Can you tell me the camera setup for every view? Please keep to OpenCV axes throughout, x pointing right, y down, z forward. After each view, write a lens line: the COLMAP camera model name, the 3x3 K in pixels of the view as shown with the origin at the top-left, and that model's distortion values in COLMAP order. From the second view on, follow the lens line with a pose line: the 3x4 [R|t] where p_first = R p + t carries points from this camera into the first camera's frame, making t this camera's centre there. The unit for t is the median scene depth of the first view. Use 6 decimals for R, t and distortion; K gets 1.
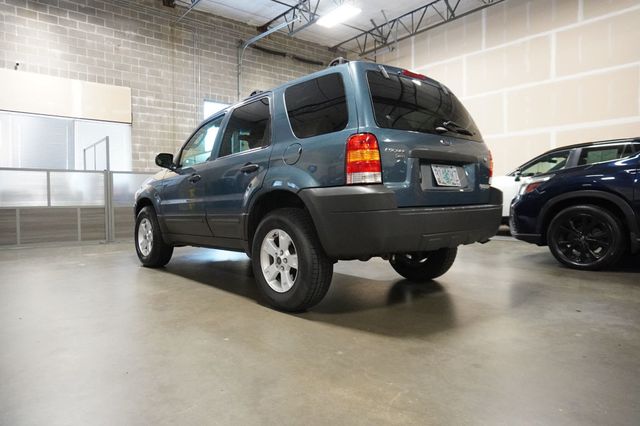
lens RADIAL K [[443.9, 0, 317.6], [0, 443.9, 212.7], [0, 0, 1]] dist [0.006994, 0.005559]
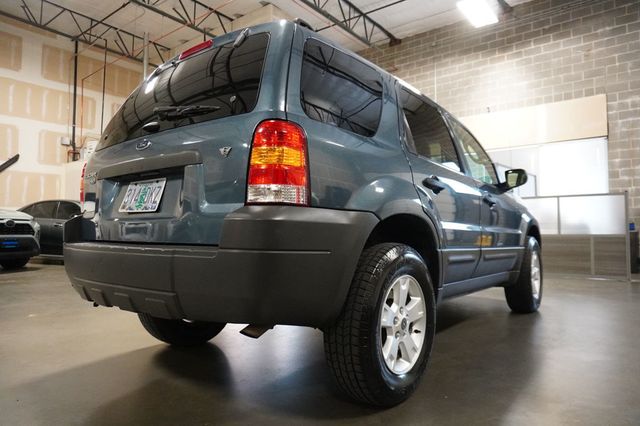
lens RADIAL K [[430.7, 0, 319.1], [0, 430.7, 209.7], [0, 0, 1]] dist [0.000683, -0.000479]
pose [[0.202583, -0.040922, -0.978410, 0.250503], [-0.026243, 0.998541, -0.047197, -0.011704], [0.978913, 0.035238, 0.201213, 0.319792]]
